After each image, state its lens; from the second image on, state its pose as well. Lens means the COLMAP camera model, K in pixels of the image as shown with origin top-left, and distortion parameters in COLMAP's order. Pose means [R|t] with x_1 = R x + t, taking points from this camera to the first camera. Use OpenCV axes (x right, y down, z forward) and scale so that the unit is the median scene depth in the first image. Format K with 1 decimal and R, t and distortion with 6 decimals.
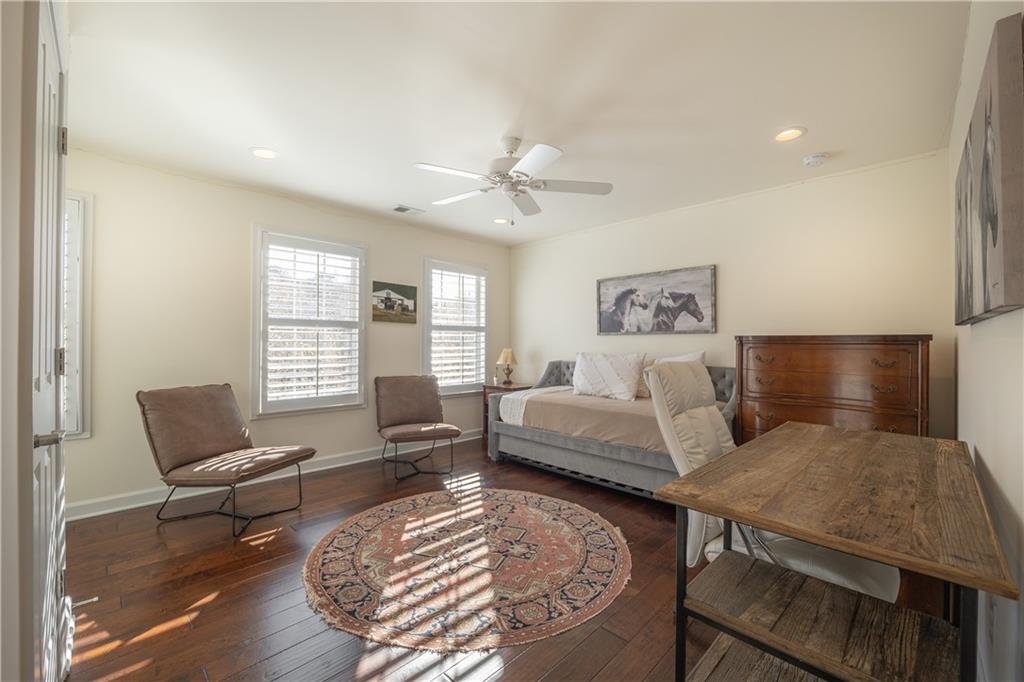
lens RADIAL K [[414.9, 0, 508.1], [0, 414.9, 343.3], [0, 0, 1]] dist [-0.011583, 0.000860]
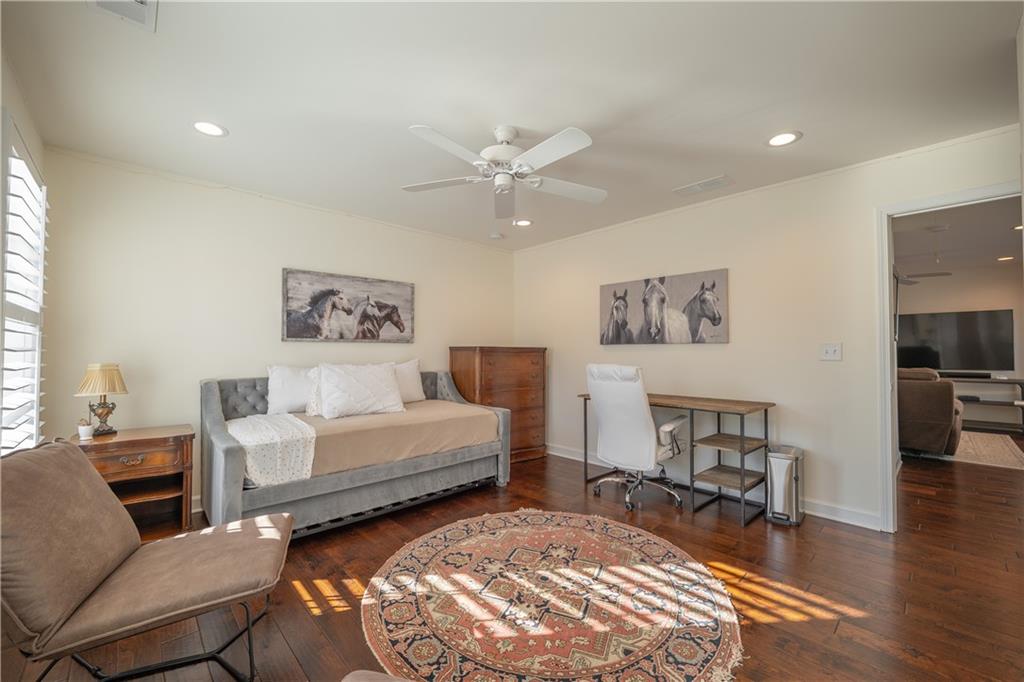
lens RADIAL K [[414.9, 0, 508.9], [0, 414.9, 339.2], [0, 0, 1]] dist [-0.011583, 0.000860]
pose [[0.023276, 0.028360, 0.999327, -0.746784], [-0.001862, 0.999597, -0.028324, -0.003139], [-0.999727, -0.001201, 0.023319, 0.806601]]
